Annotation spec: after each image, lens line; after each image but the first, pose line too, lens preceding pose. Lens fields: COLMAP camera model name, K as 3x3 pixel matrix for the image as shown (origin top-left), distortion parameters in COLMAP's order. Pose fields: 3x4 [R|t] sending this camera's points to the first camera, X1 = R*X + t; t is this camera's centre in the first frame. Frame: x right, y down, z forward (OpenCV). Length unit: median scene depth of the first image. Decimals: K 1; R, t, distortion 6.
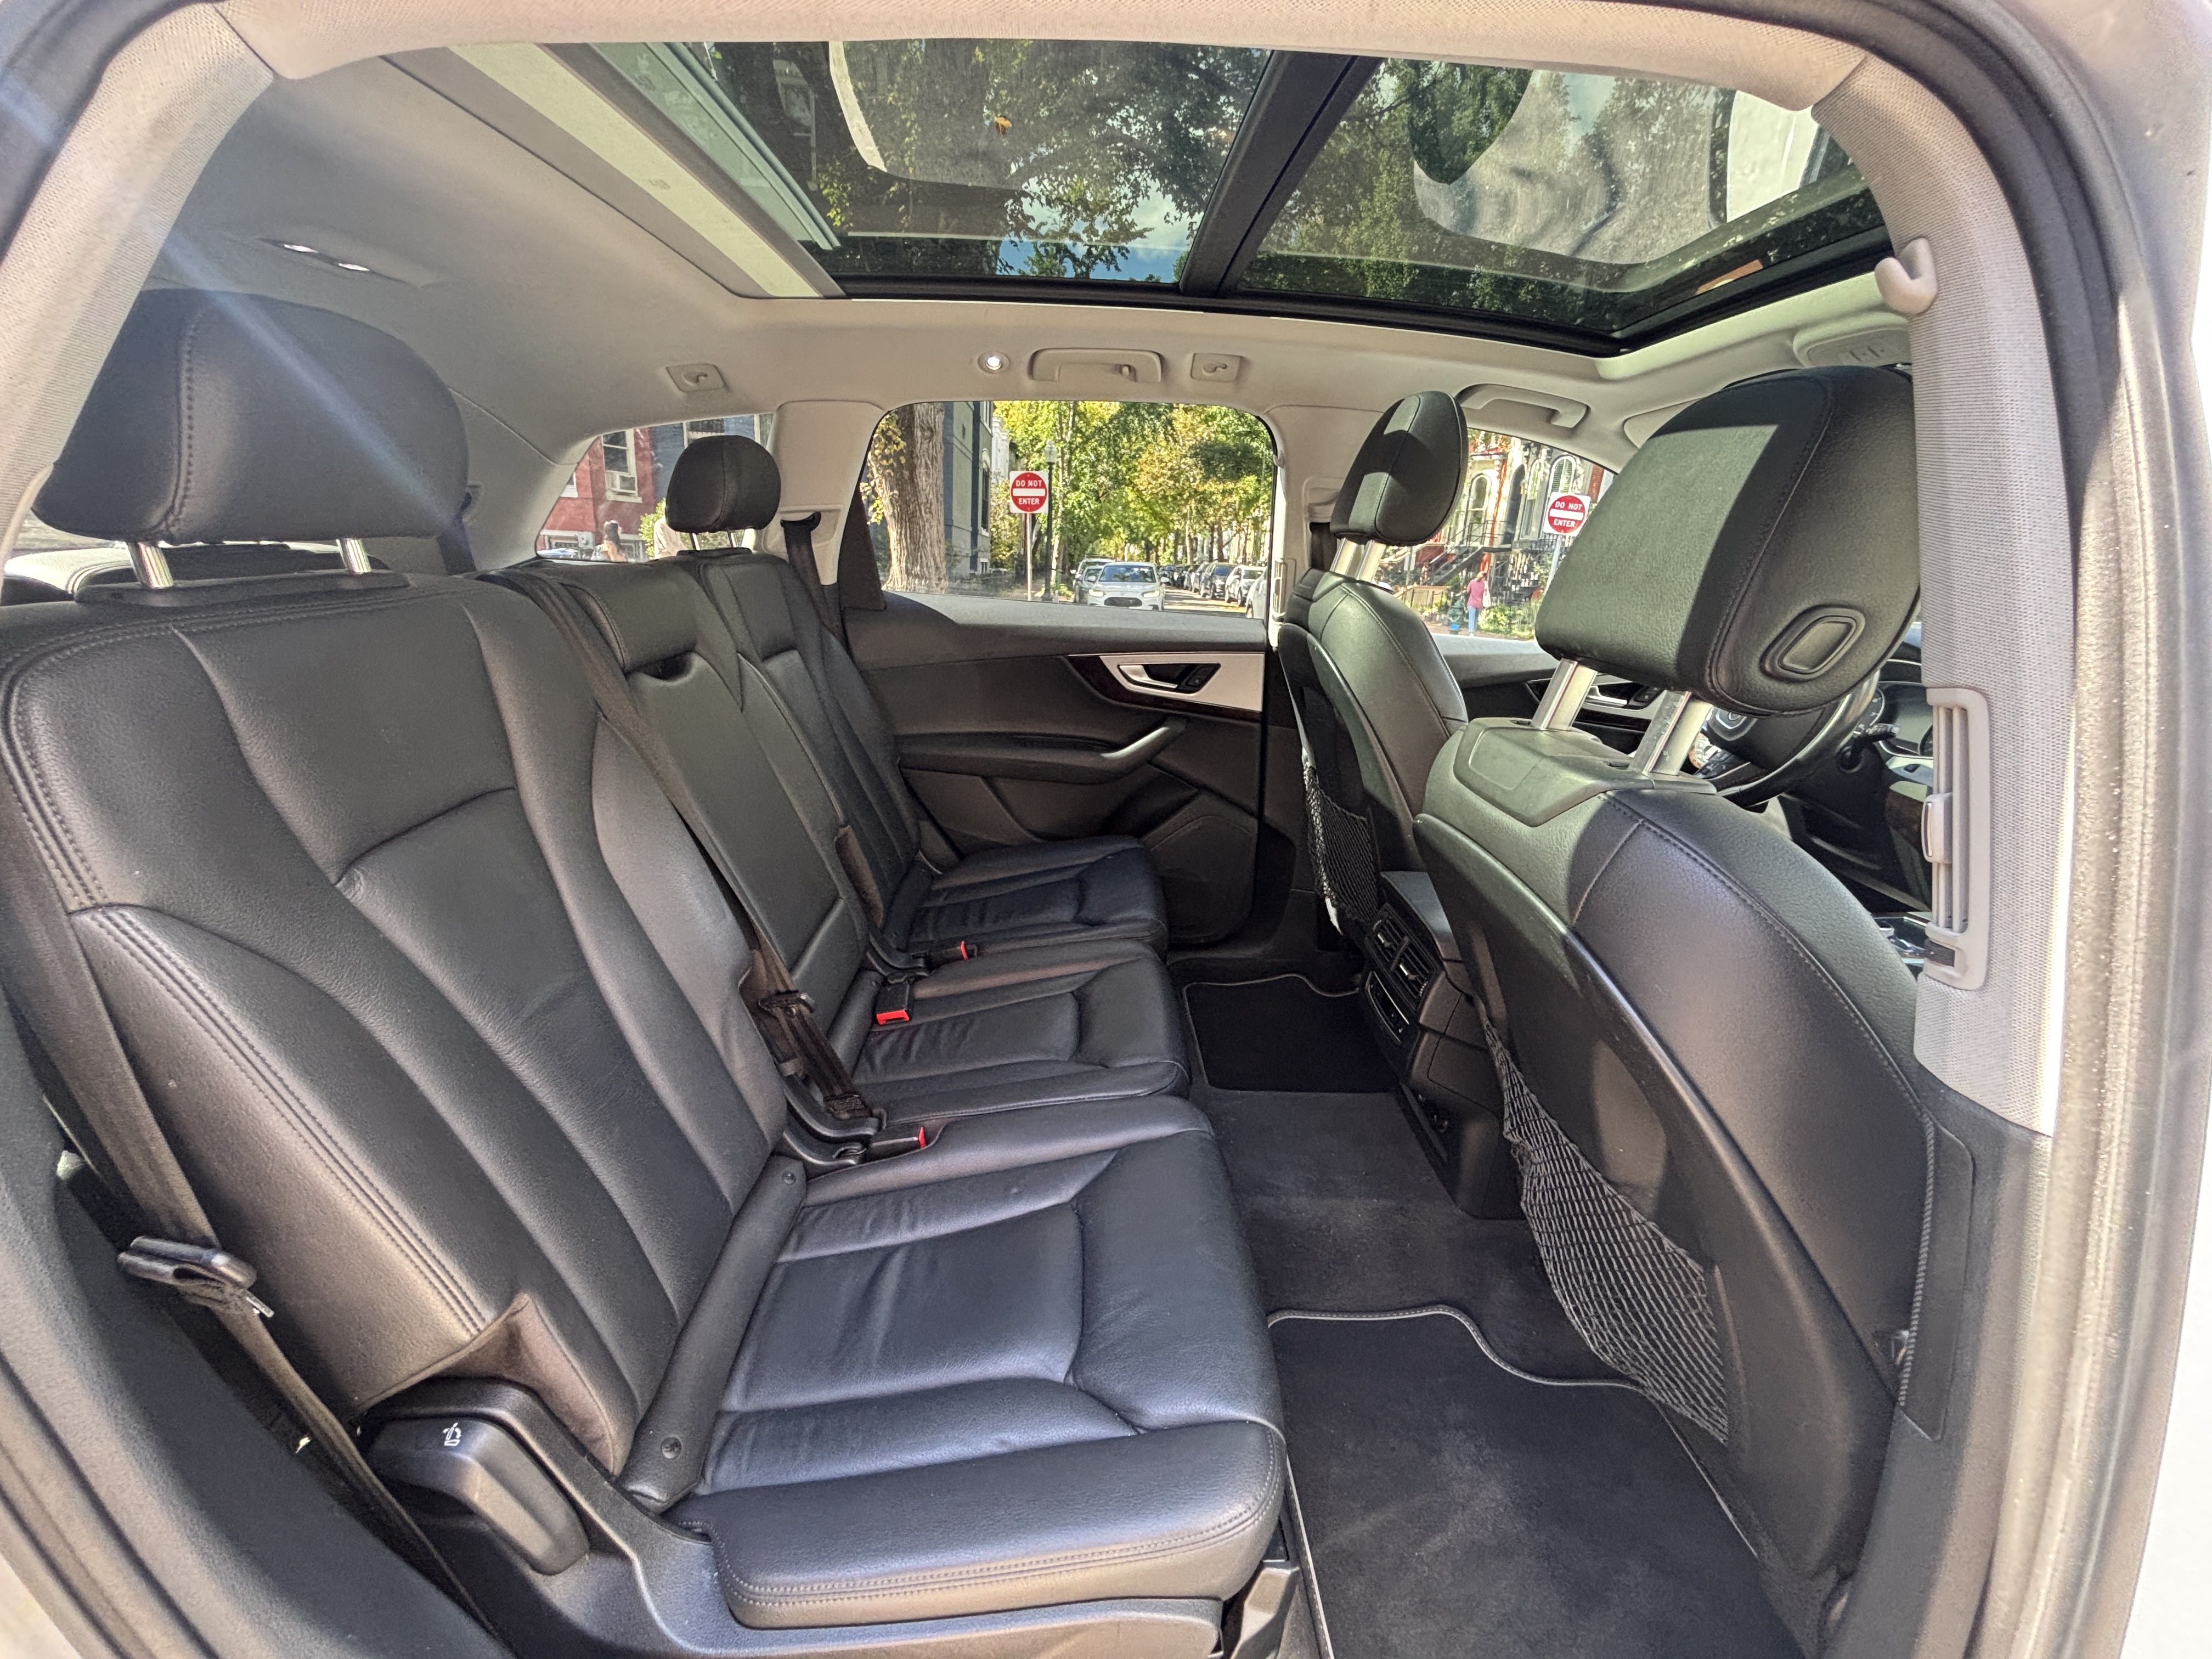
lens RADIAL K [[895.0, 0, 1111.5], [0, 895.0, 825.2], [0, 0, 1]] dist [0.001843, 0.000885]
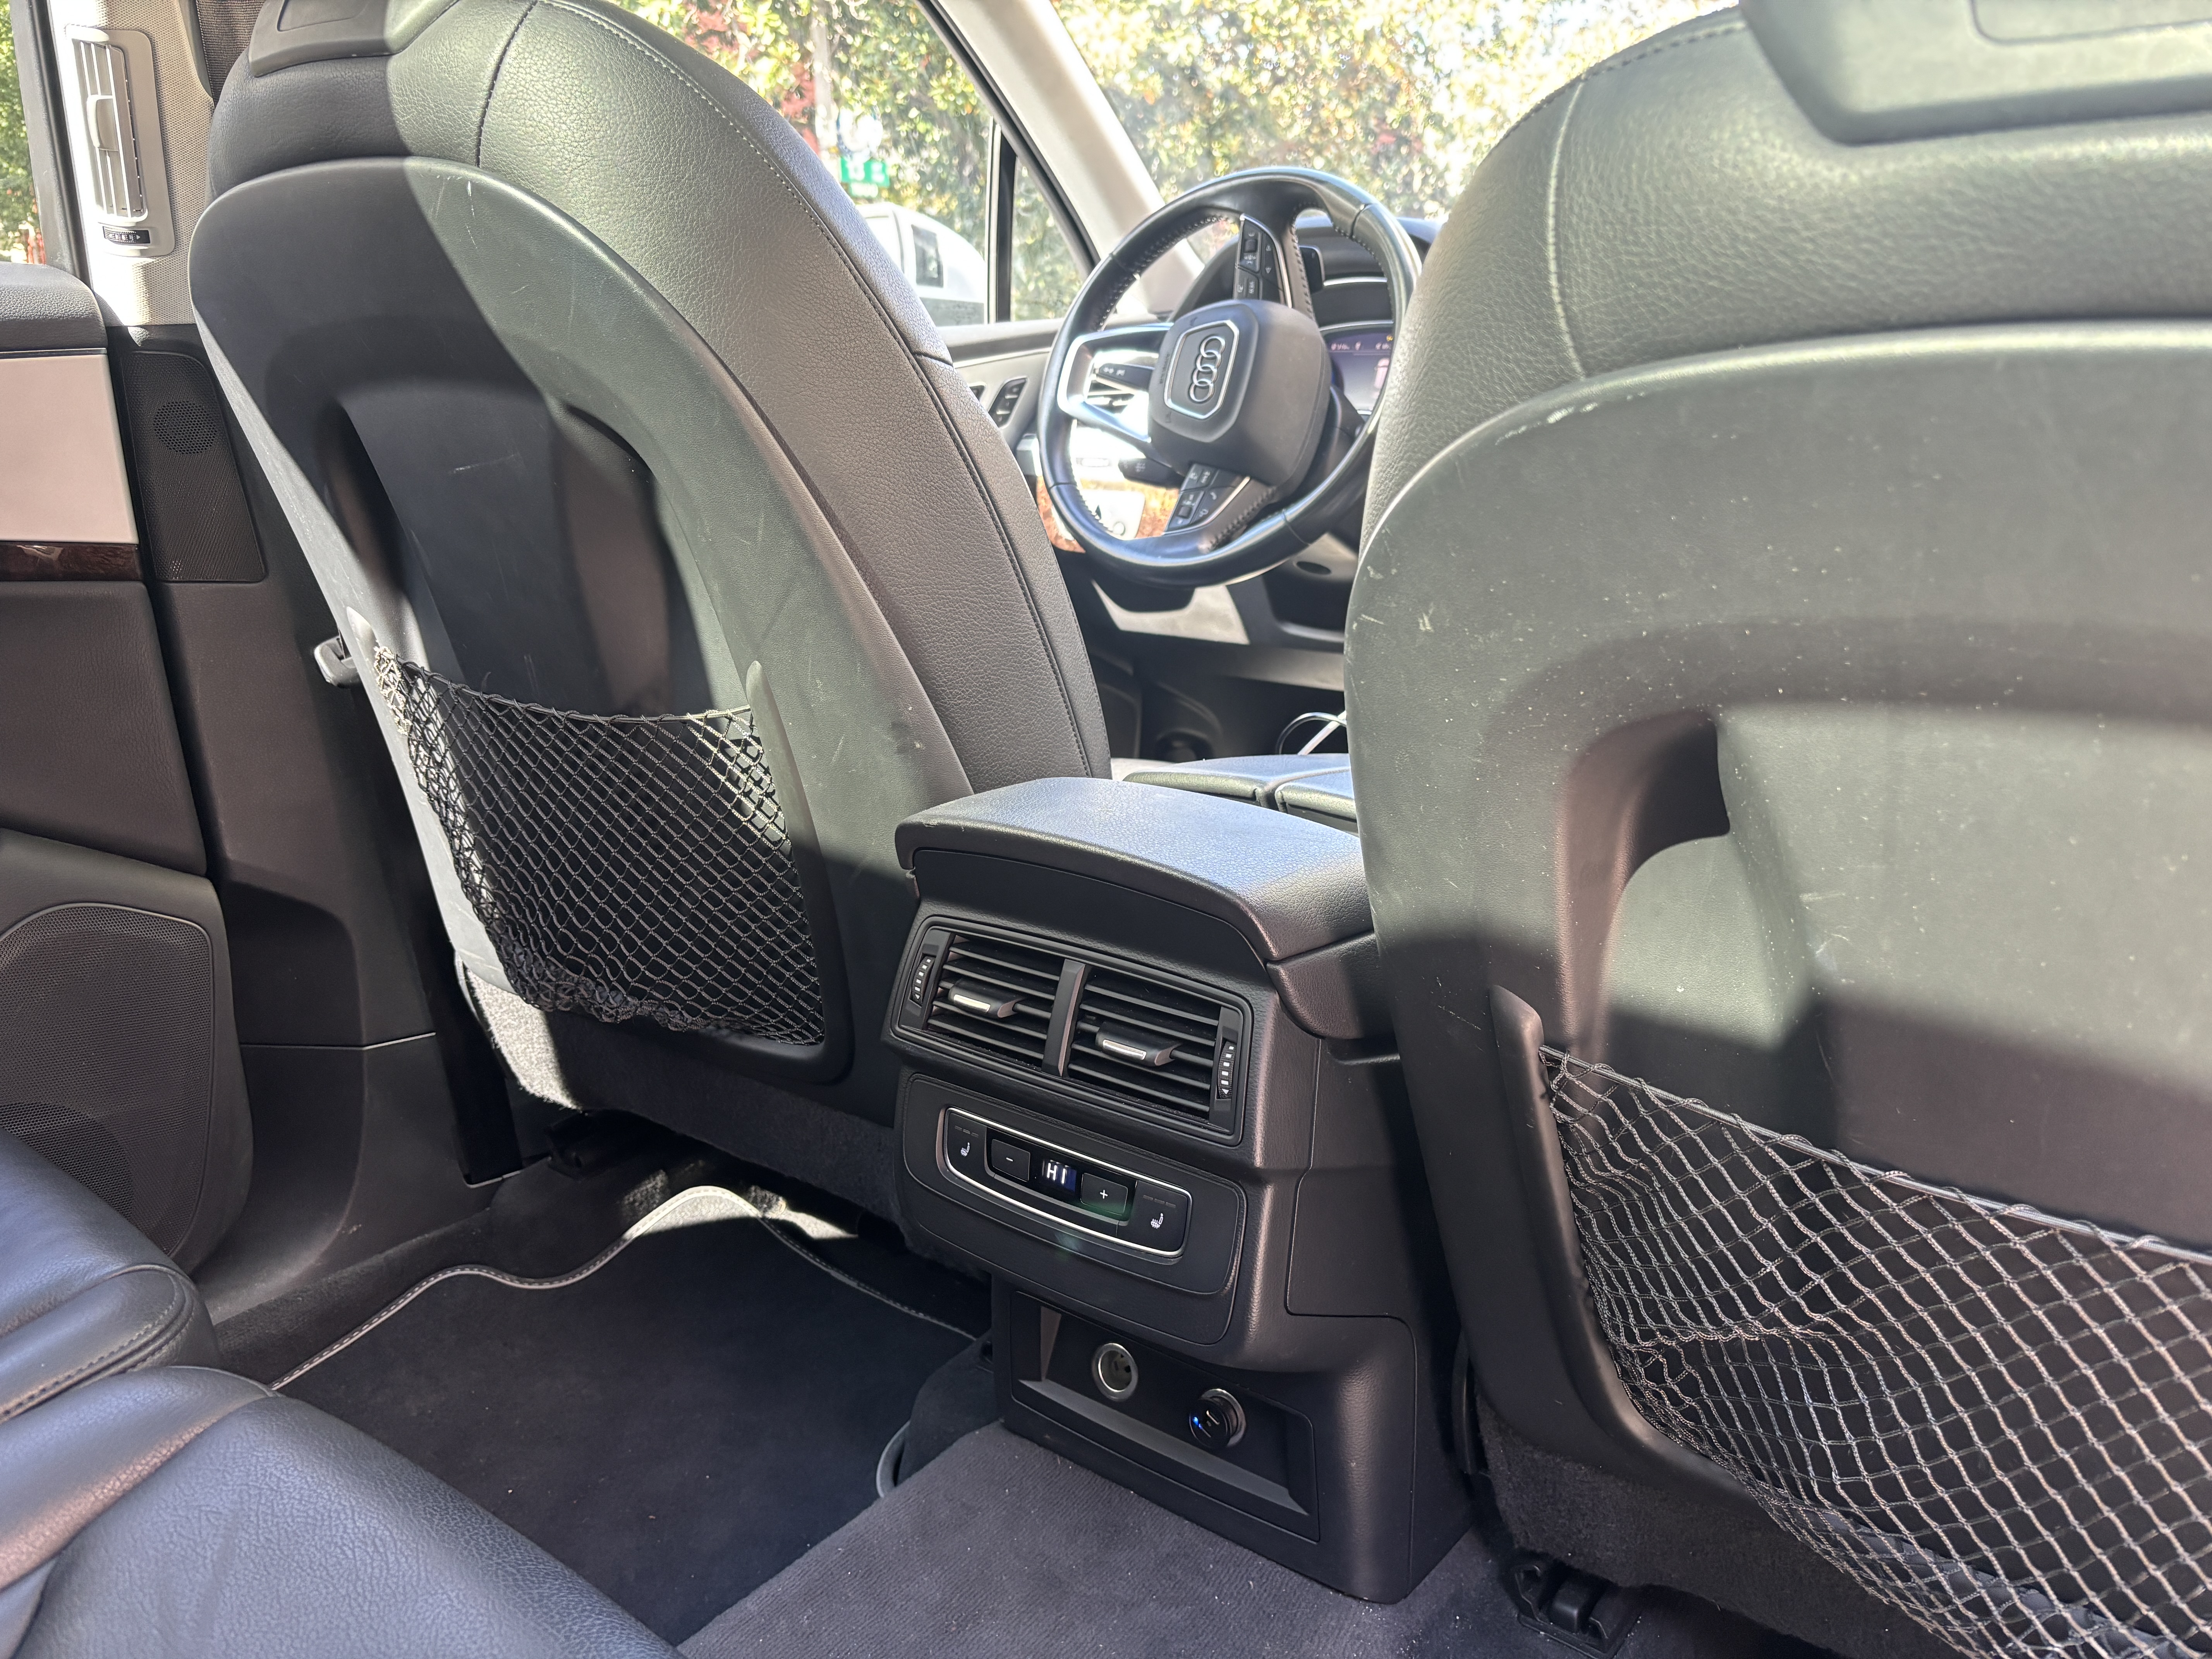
lens RADIAL K [[1692.0, 0, 1118.0], [0, 1692.0, 823.4], [0, 0, 1]] dist [0.028389, -0.045094]
pose [[0.633816, -0.247779, 0.732723, -0.106860], [0.278444, 0.956883, 0.082723, 0.021864], [-0.721628, 0.151591, 0.675481, 0.470951]]
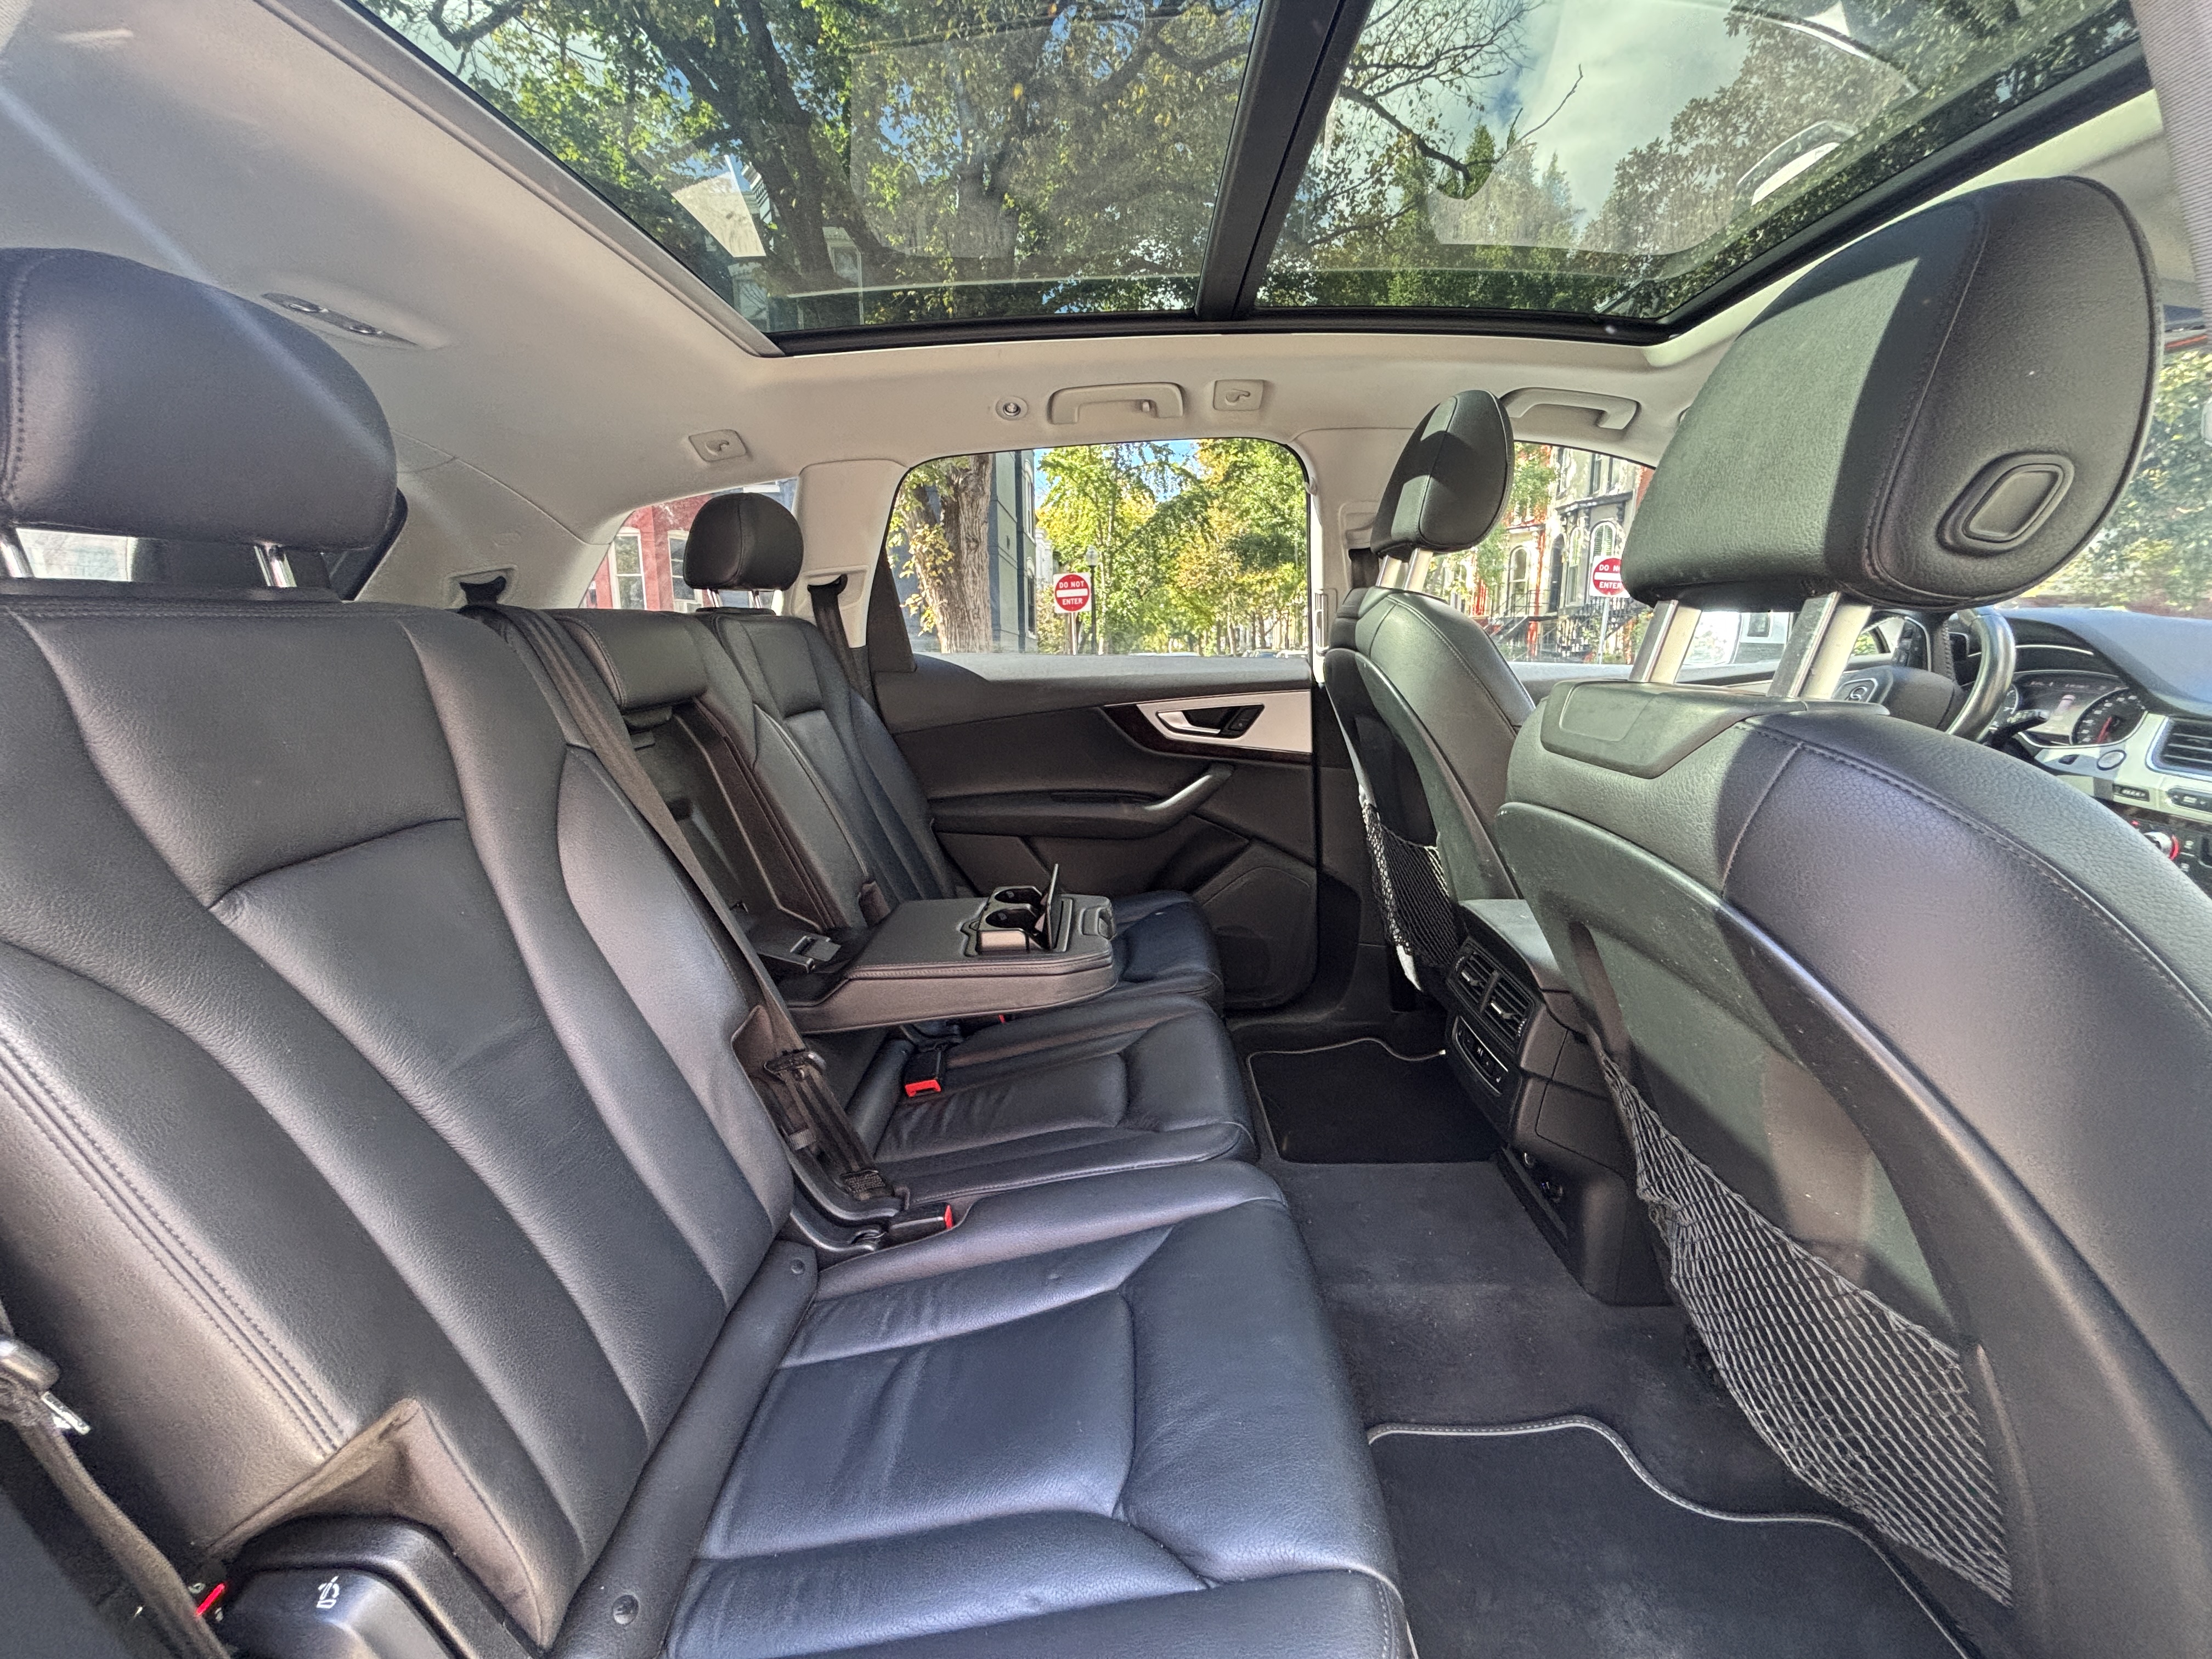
lens RADIAL K [[895.0, 0, 1108.5], [0, 895.0, 825.2], [0, 0, 1]] dist [0.001843, 0.000885]
pose [[0.996569, -0.053165, -0.063437, 0.013719], [0.046387, 0.993505, -0.103904, 0.049350], [0.068549, 0.100605, 0.992562, 0.078070]]
